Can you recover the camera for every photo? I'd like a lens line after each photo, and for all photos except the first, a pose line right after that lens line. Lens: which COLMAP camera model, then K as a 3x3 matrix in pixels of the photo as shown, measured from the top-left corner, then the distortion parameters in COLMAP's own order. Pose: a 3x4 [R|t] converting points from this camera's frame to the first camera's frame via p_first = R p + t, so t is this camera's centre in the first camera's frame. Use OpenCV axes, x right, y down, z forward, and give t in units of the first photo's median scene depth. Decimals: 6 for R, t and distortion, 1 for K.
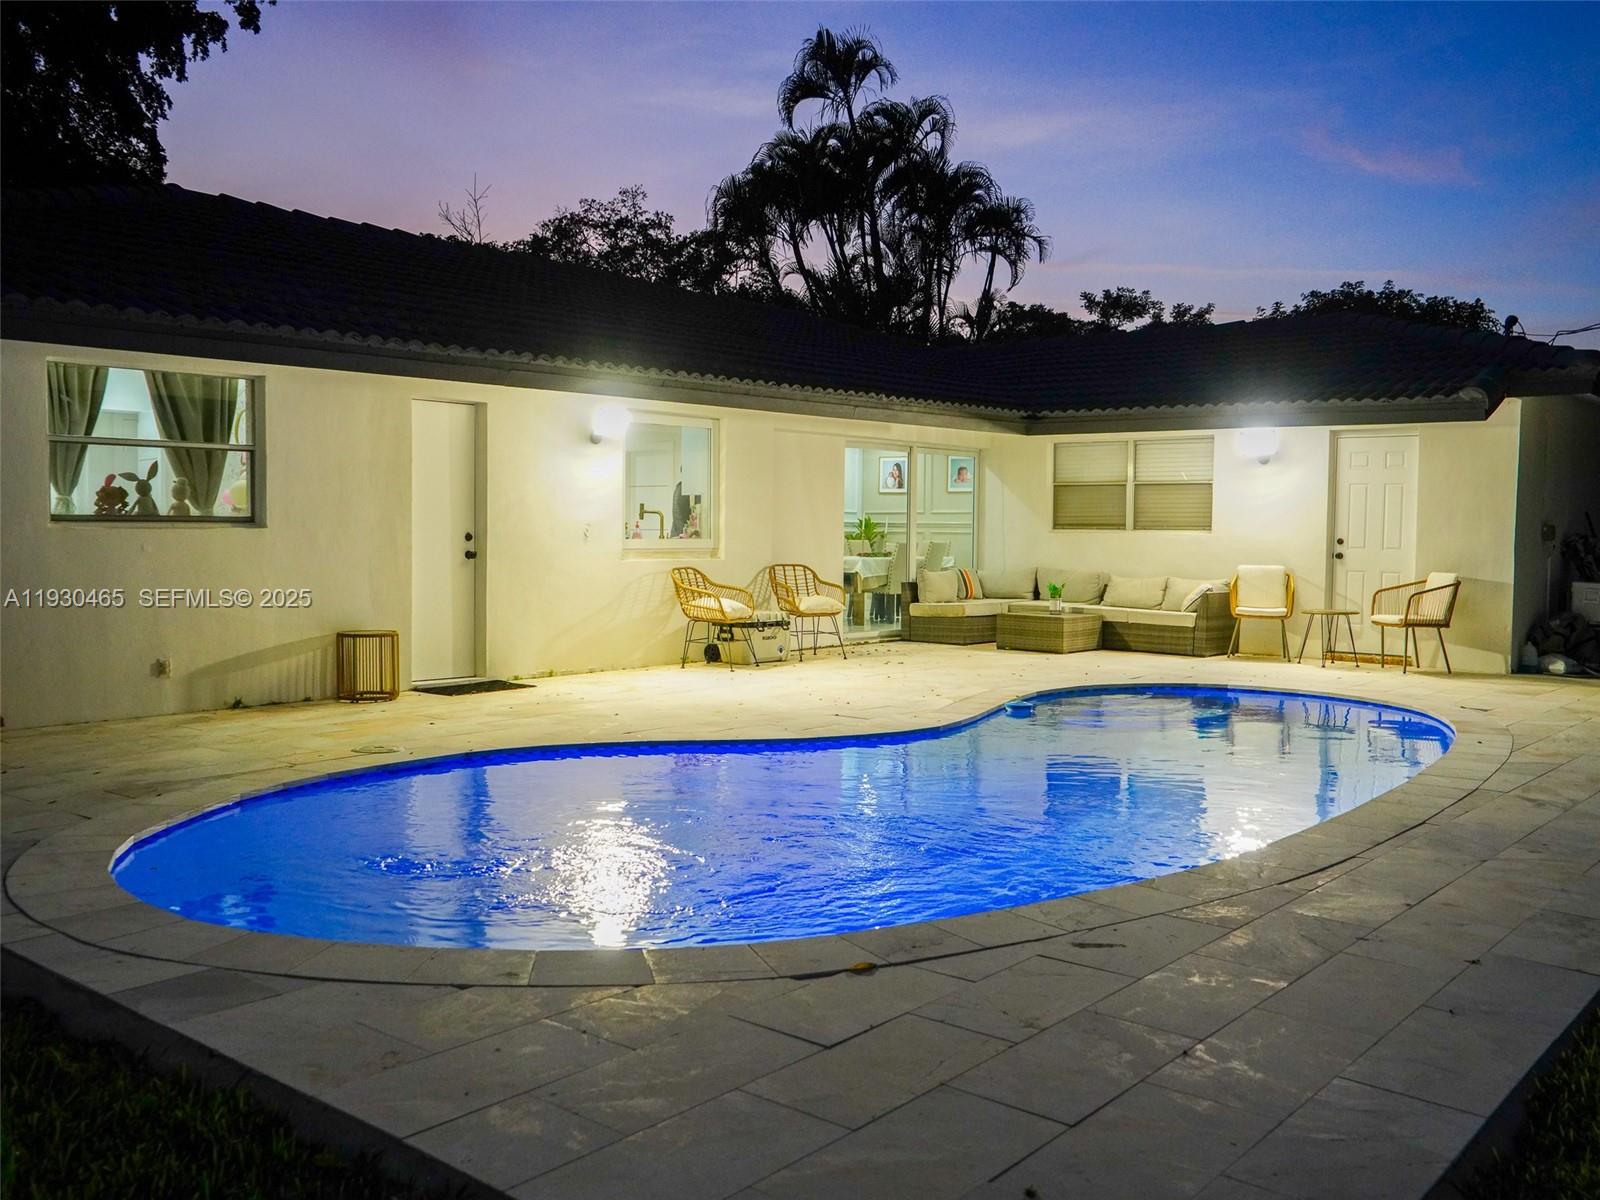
lens RADIAL K [[1424.5, 0, 800.0], [0, 1424.5, 600.0], [0, 0, 1]] dist [-0.030100, 0.013925]
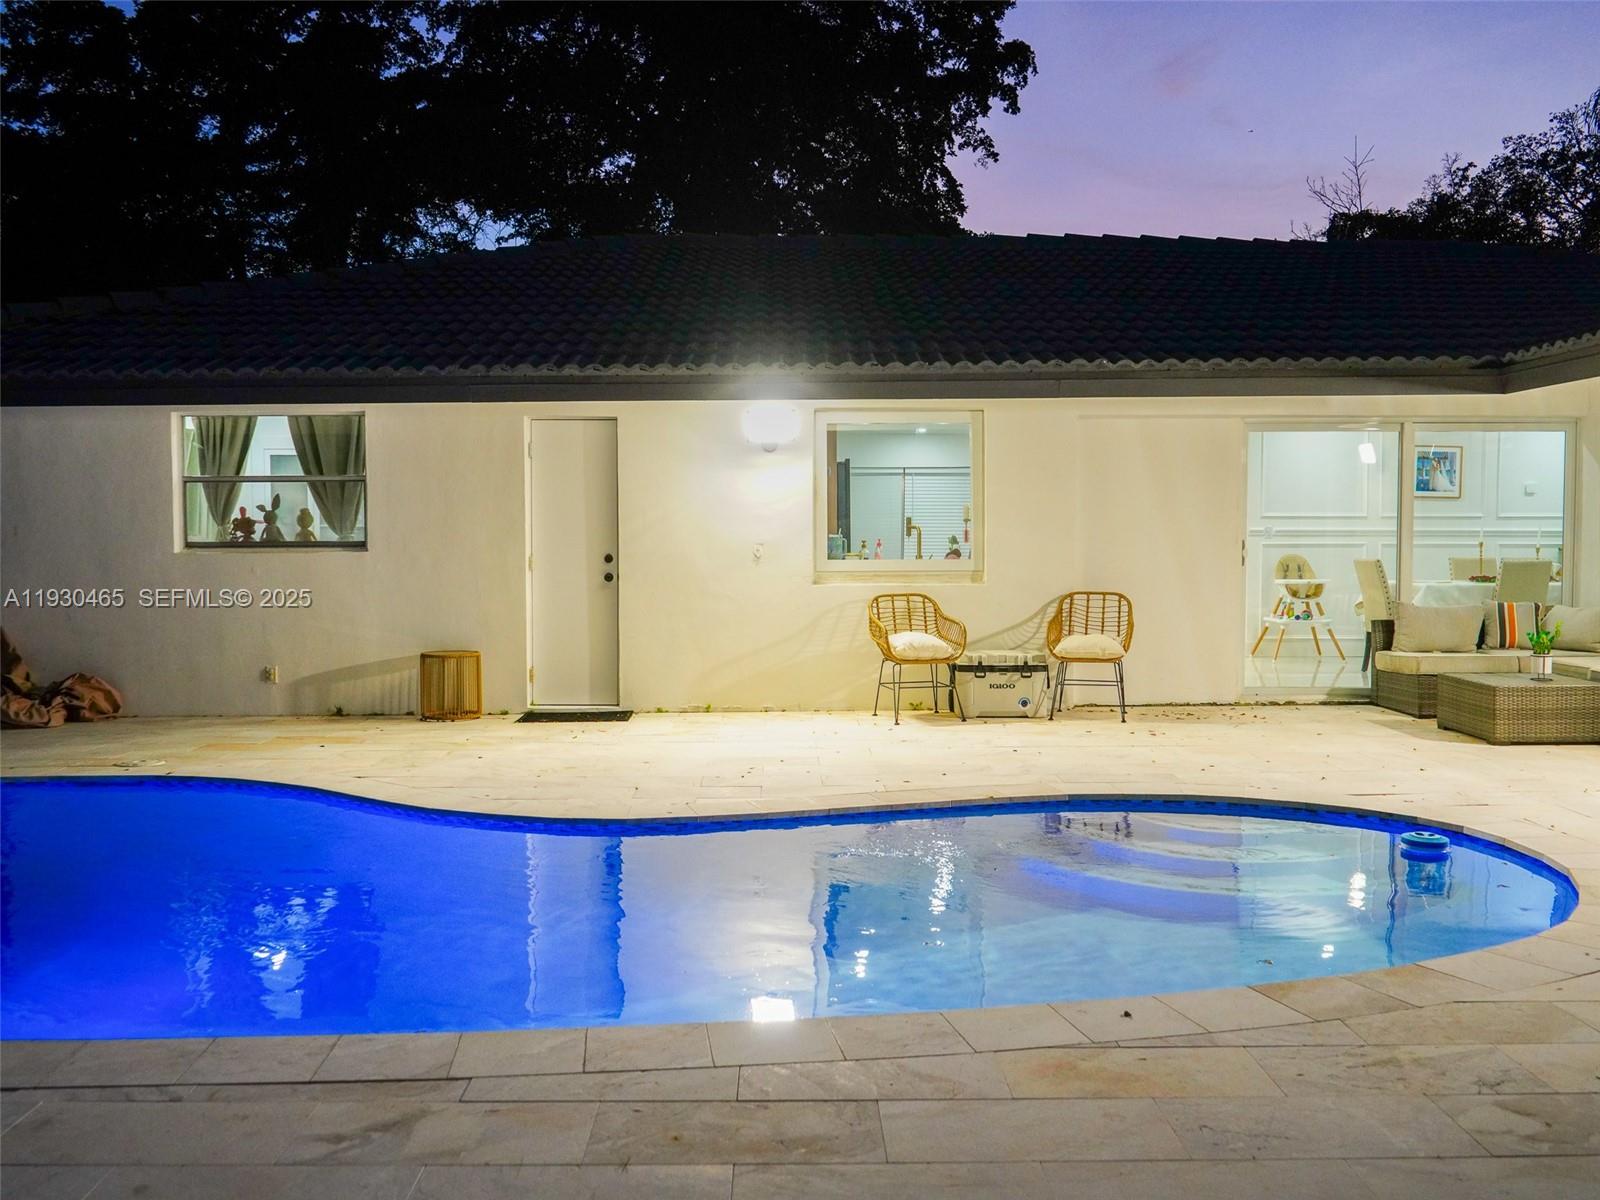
lens RADIAL K [[1424.5, 0, 800.0], [0, 1424.5, 600.0], [0, 0, 1]] dist [-0.030100, 0.013925]
pose [[0.653306, 0.019695, -0.756837, 0.510957], [-0.028432, 0.999595, 0.001469, -0.019117], [0.756560, 0.020558, 0.653602, 0.419606]]
